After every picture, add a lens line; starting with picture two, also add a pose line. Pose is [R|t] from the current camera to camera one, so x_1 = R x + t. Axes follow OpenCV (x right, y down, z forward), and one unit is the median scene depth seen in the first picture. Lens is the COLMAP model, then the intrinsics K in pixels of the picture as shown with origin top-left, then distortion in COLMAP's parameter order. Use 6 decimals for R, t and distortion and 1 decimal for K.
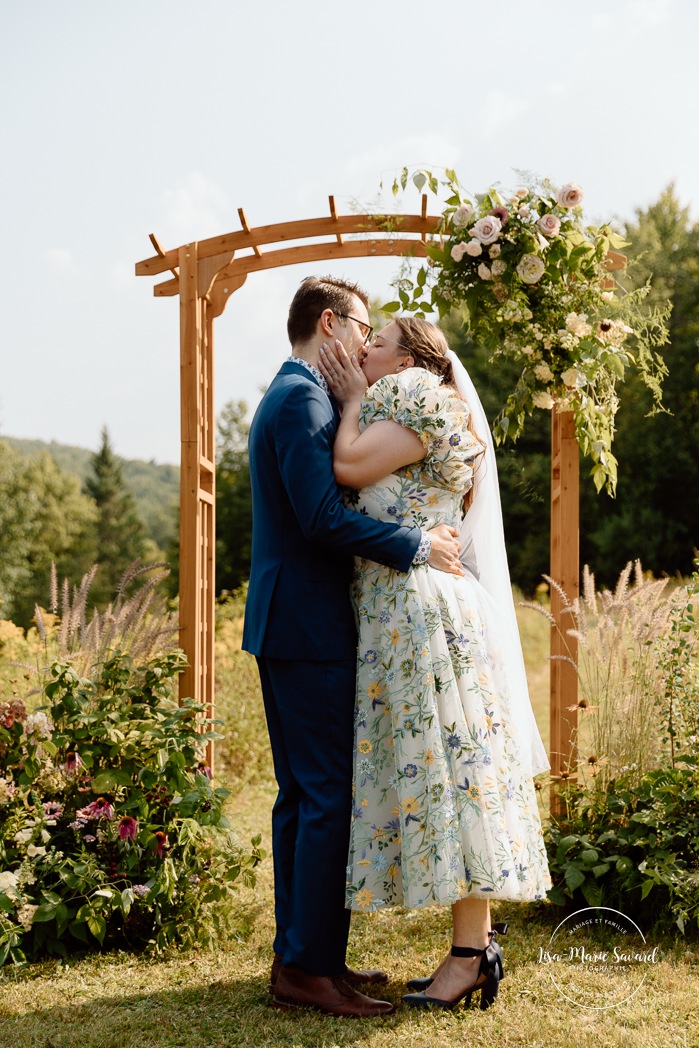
lens RADIAL K [[1647.8, 0, 353.1], [0, 1647.8, 579.4], [0, 0, 1]] dist [0.007554, -0.008991]
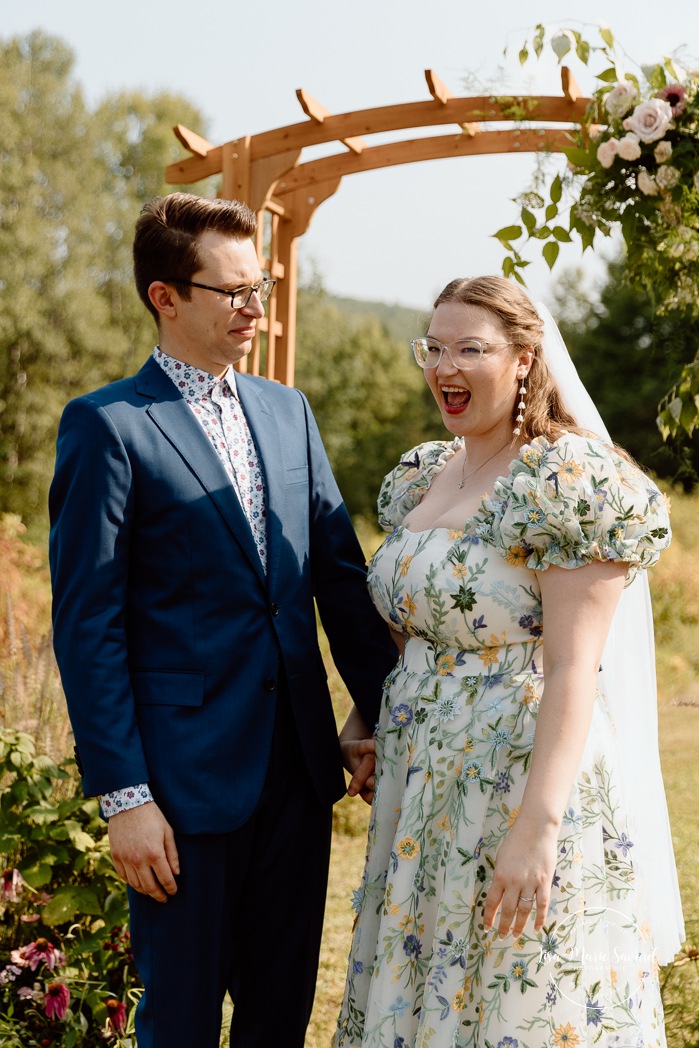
lens RADIAL K [[1695.2, 0, 349.5], [0, 1695.2, 524.0], [0, 0, 1]] dist [-0.003456, -0.025569]
pose [[0.979232, 0.043077, -0.198115, 0.102808], [-0.034288, 0.998279, 0.047583, -0.076994], [0.199824, -0.039802, 0.979023, 0.298054]]
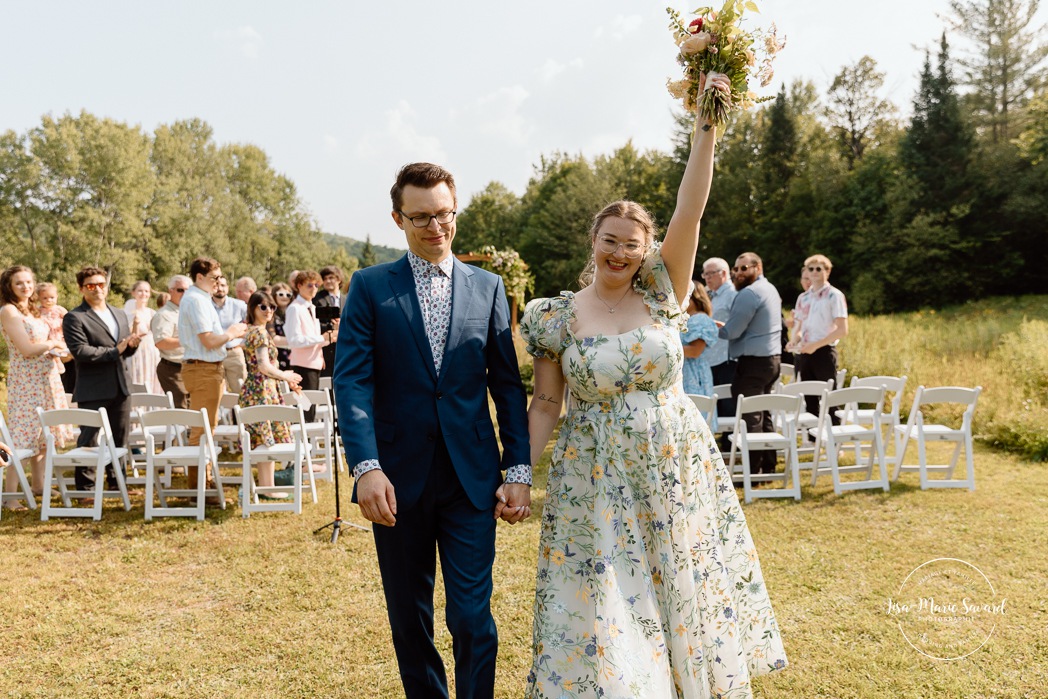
lens RADIAL K [[783.1, 0, 524.0], [0, 783.1, 349.5], [0, 0, 1]] dist [0.034527, -0.000070]
pose [[0.997987, 0.033191, 0.054044, 0.033824], [-0.035824, 0.998180, 0.048509, -0.054489], [-0.052336, -0.050348, 0.997360, -1.469813]]
